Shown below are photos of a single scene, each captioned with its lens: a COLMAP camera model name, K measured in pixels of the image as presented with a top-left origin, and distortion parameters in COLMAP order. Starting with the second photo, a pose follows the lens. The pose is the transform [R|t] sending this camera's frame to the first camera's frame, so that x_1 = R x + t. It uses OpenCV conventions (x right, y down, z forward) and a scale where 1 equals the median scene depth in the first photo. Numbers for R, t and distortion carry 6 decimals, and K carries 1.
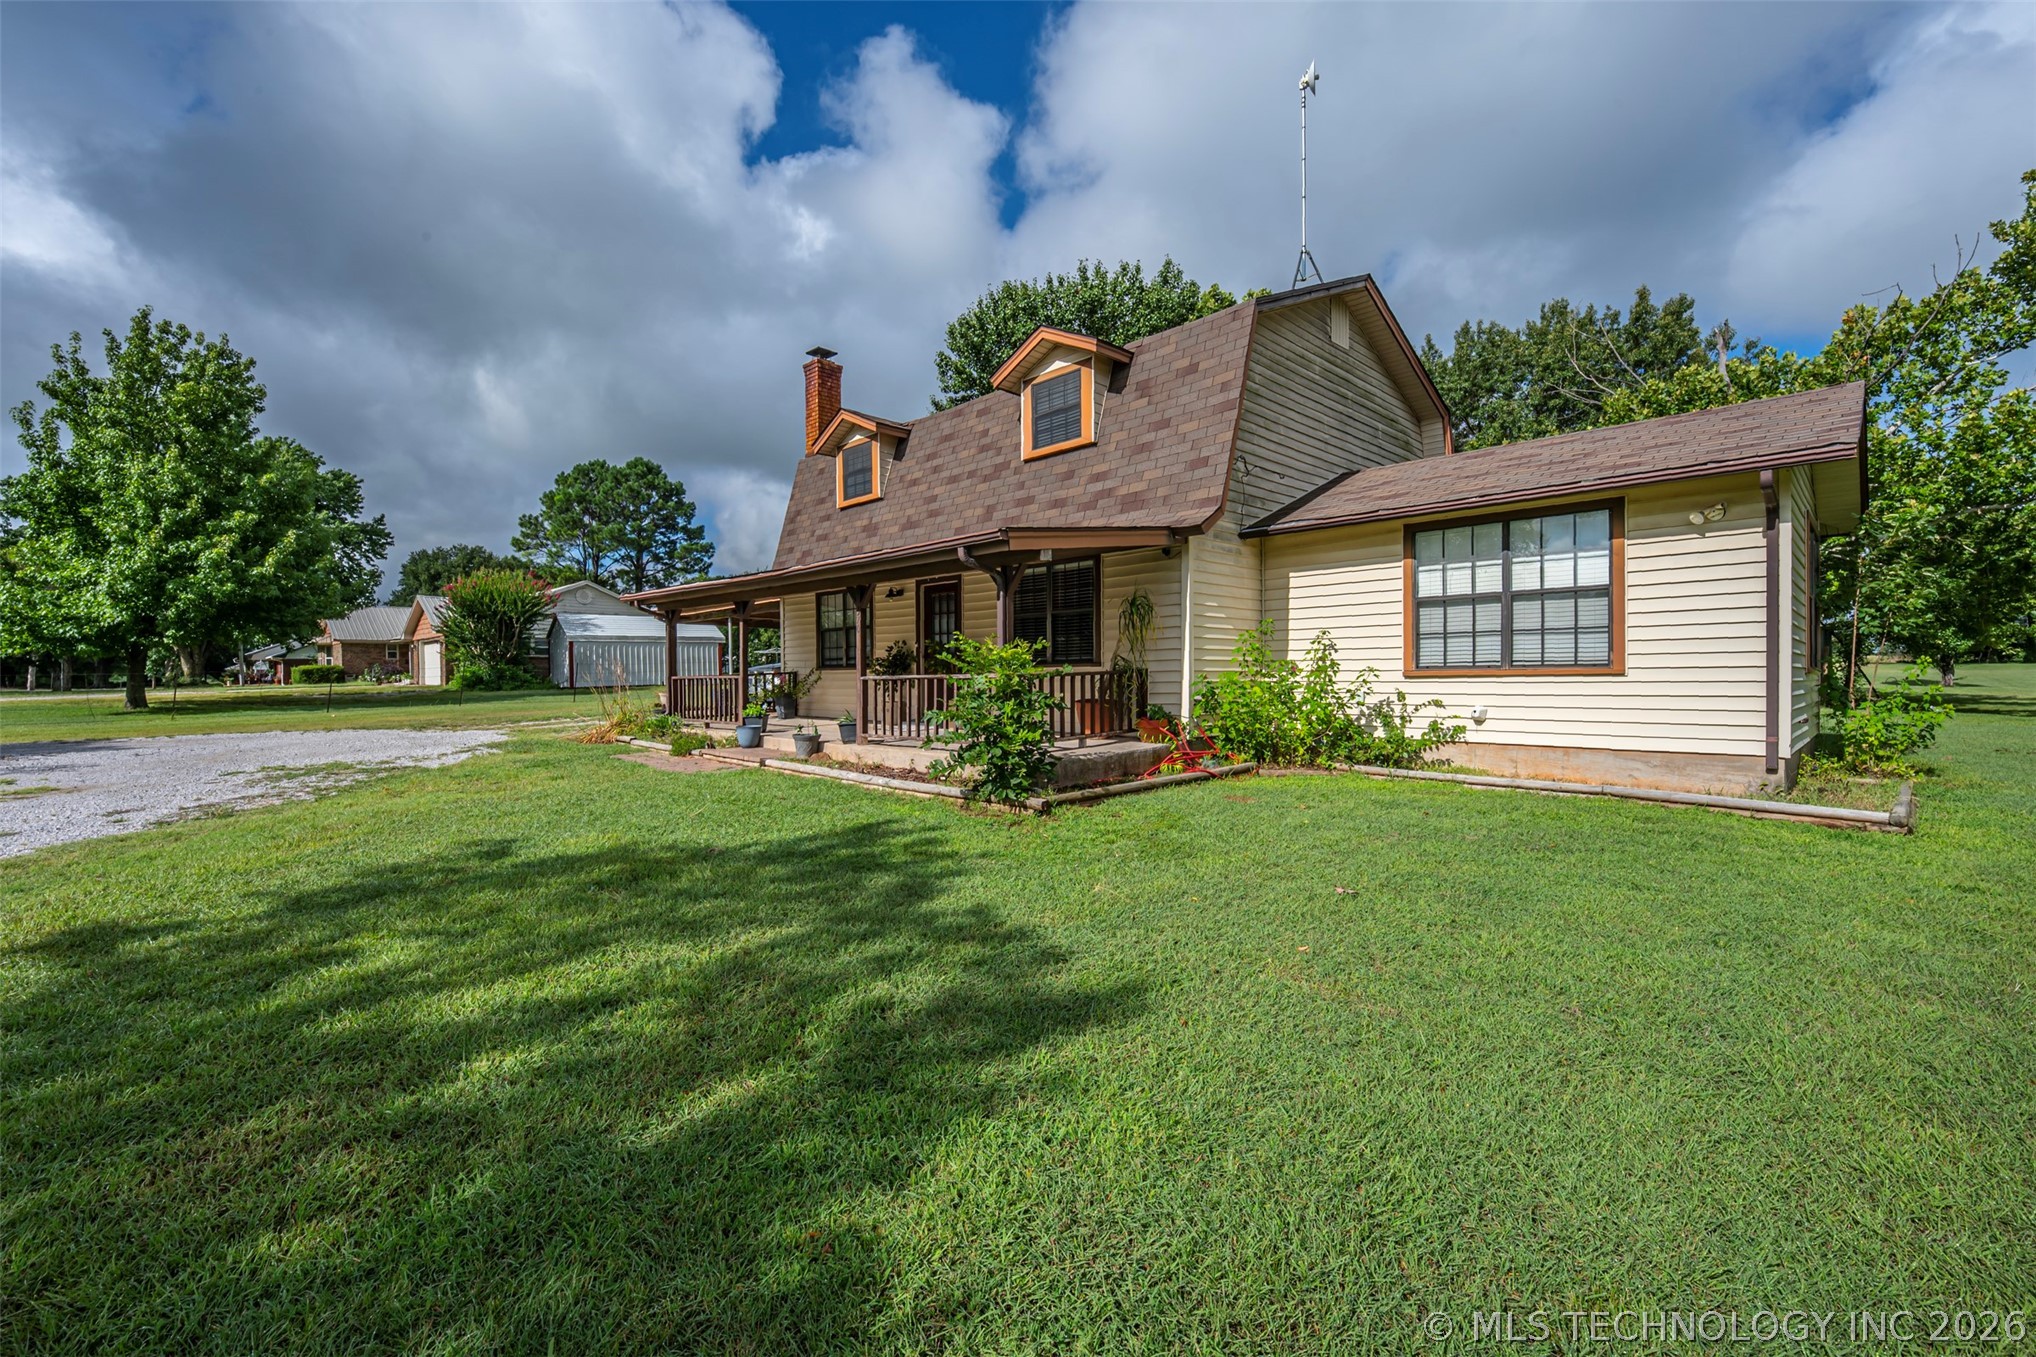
lens RADIAL K [[797.4, 0, 1056.7], [0, 797.4, 670.9], [0, 0, 1]] dist [-0.003173, -0.004496]
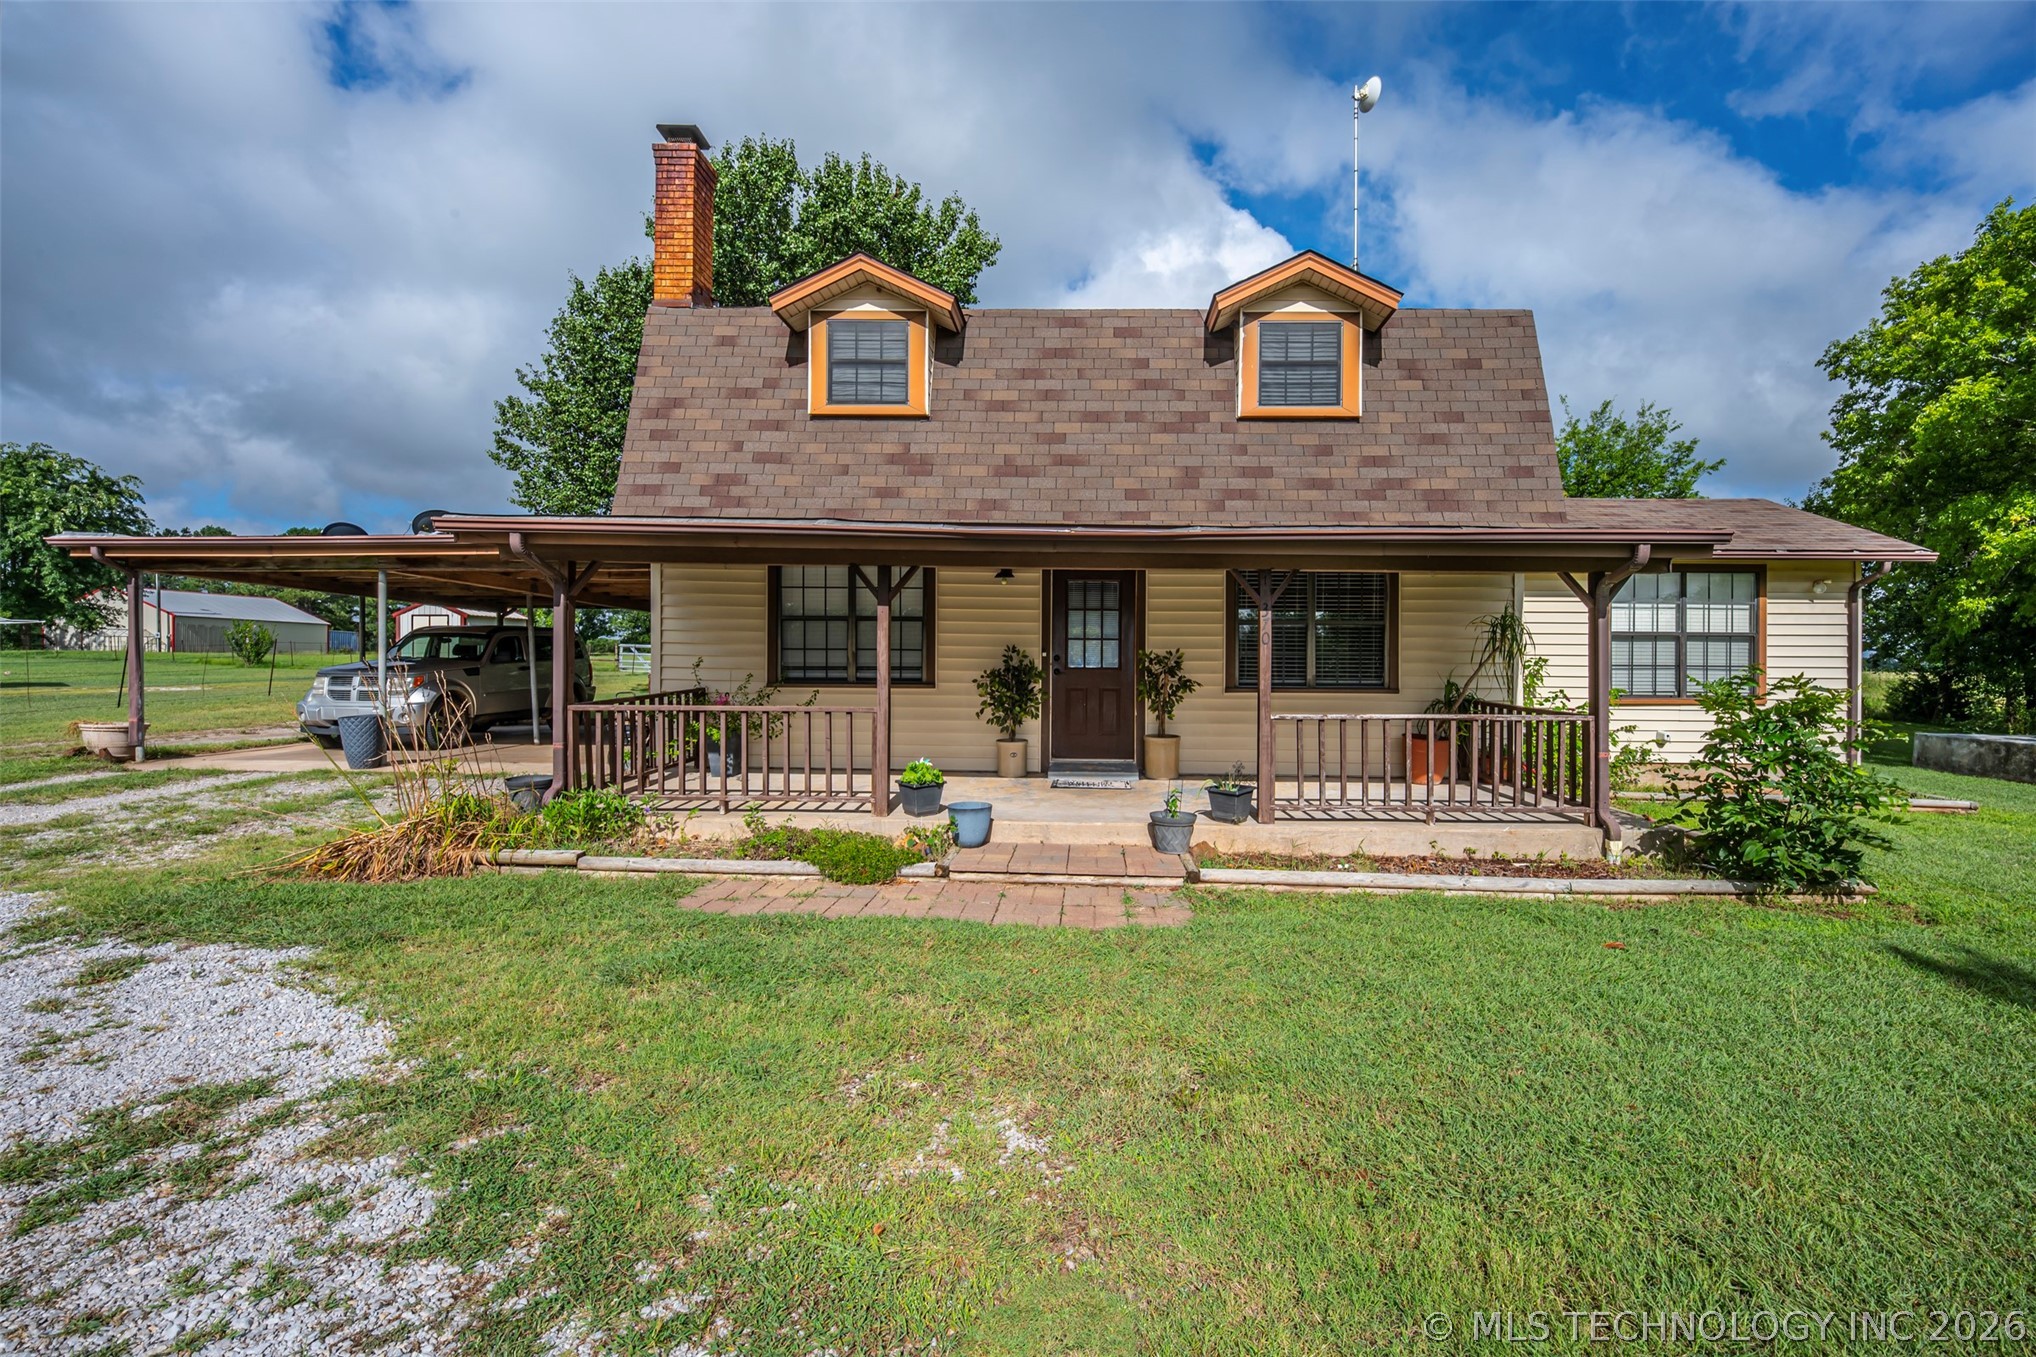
lens RADIAL K [[797.4, 0, 1116.6], [0, 797.4, 687.3], [0, 0, 1]] dist [-0.003173, -0.004496]
pose [[0.747493, 0.000629, 0.664269, -0.769197], [-0.016500, 0.999709, 0.017621, -0.023888], [-0.664065, -0.024132, 0.747286, 0.622821]]
